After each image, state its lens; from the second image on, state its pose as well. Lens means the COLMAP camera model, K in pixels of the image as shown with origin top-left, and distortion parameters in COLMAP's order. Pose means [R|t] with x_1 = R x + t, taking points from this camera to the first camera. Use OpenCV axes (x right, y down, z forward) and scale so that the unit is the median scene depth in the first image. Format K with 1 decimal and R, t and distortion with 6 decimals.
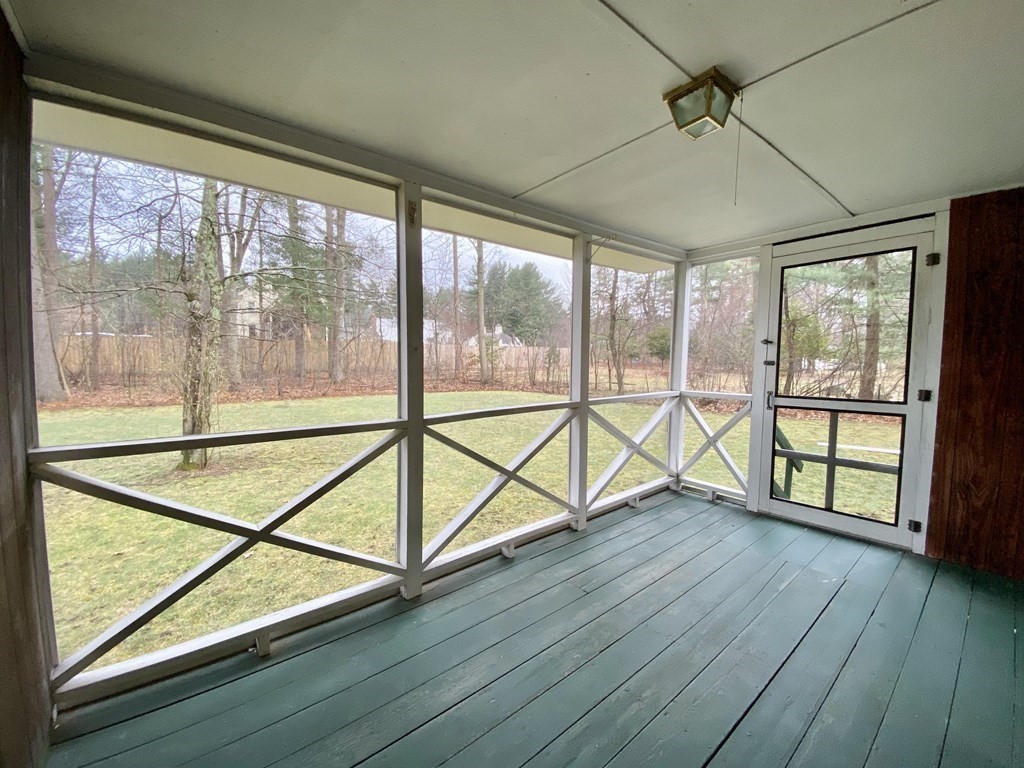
lens RADIAL K [[414.9, 0, 512.0], [0, 414.9, 384.0], [0, 0, 1]] dist [0.014167, -0.018944]
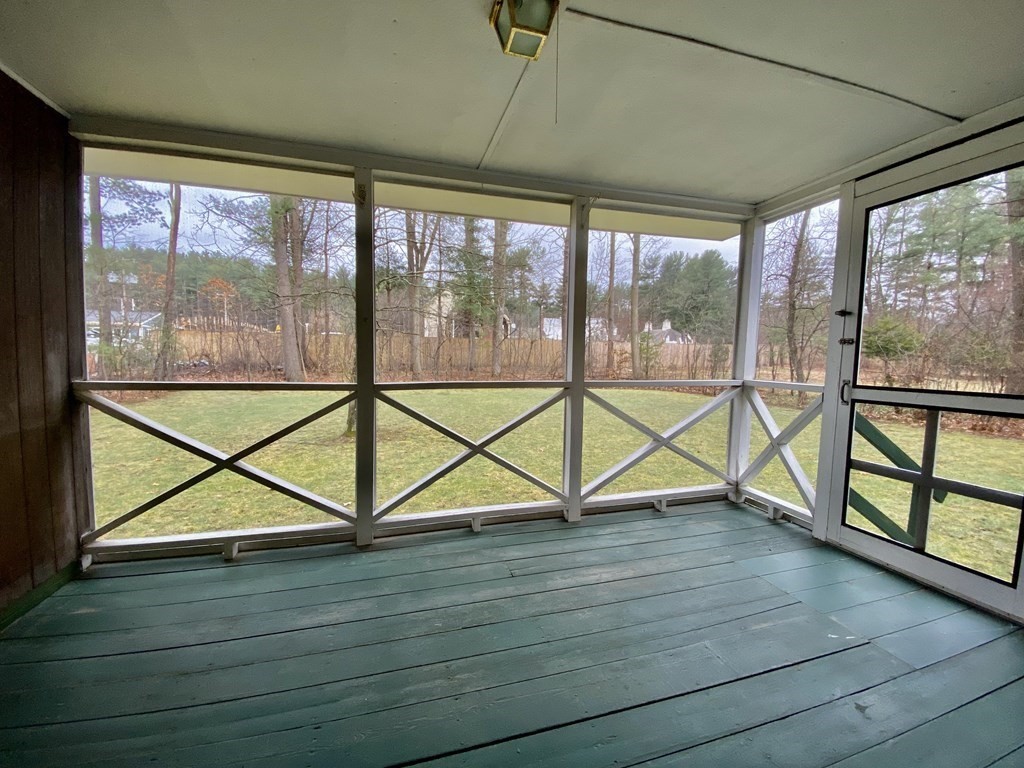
lens RADIAL K [[414.5, 0, 513.1], [0, 414.5, 387.4], [0, 0, 1]] dist [0.016711, -0.020808]
pose [[0.918398, 0.040909, -0.393538, 0.349905], [-0.037083, 0.999162, 0.017325, 0.037552], [0.393917, -0.001318, 0.919145, 0.087749]]
